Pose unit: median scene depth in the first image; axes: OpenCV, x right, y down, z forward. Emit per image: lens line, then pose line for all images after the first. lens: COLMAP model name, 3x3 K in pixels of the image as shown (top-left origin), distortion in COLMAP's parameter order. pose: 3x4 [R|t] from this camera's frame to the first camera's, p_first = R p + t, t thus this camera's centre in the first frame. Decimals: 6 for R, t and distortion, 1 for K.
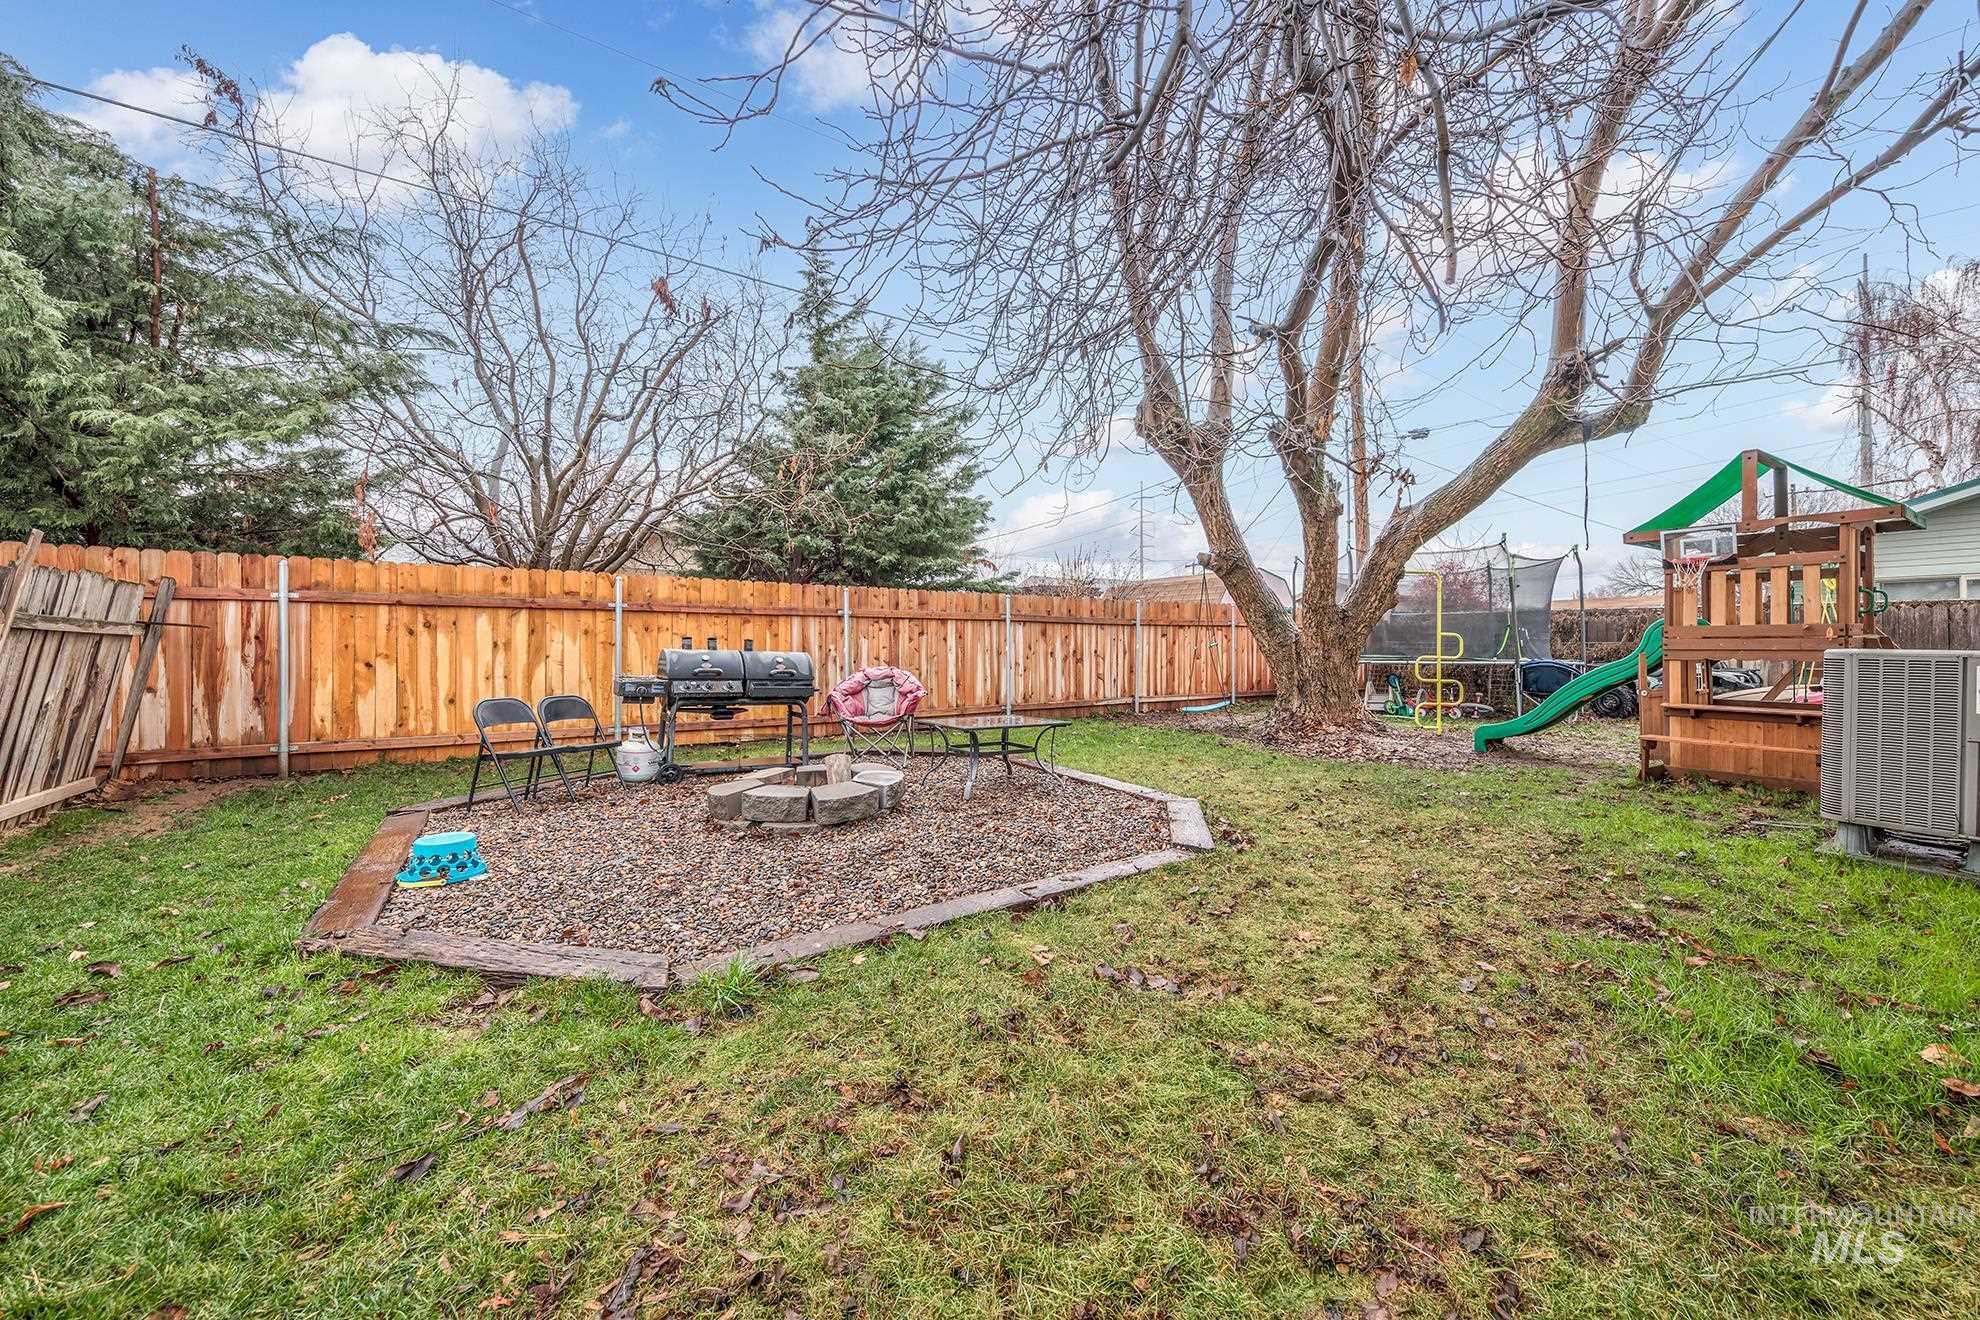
lens RADIAL K [[728.5, 0, 993.1], [0, 728.5, 647.3], [0, 0, 1]] dist [-0.001994, -0.001028]
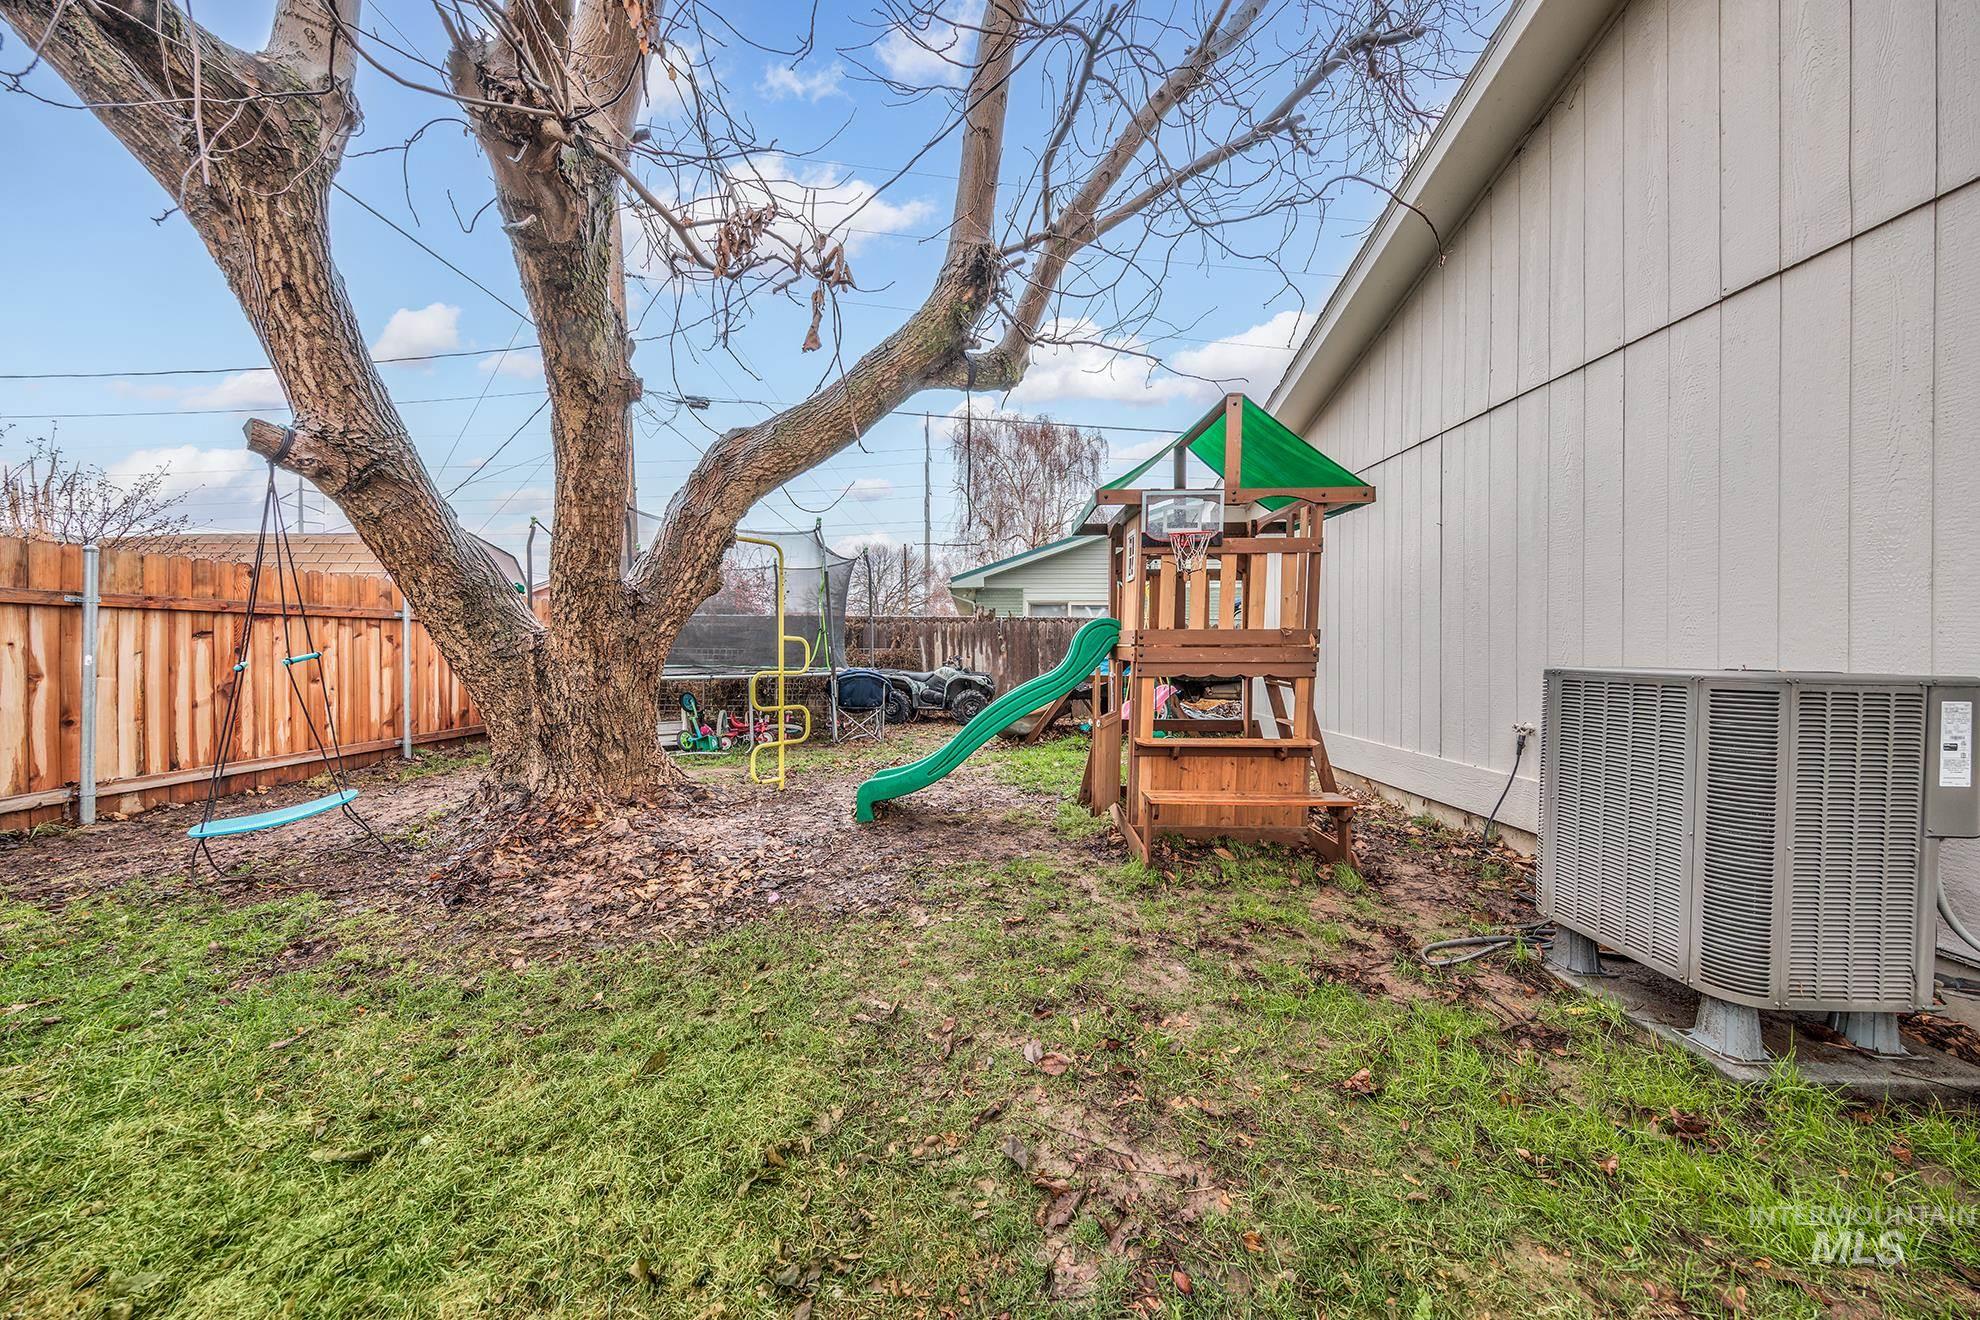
lens RADIAL K [[640.0, 0, 993.0], [0, 640.0, 646.3], [0, 0, 1]] dist [-0.000255, -0.000165]
pose [[0.523894, 0.002506, 0.851780, 0.212126], [0.003932, 0.999978, -0.005360, -0.006191], [-0.851774, 0.006157, 0.523873, 0.517206]]
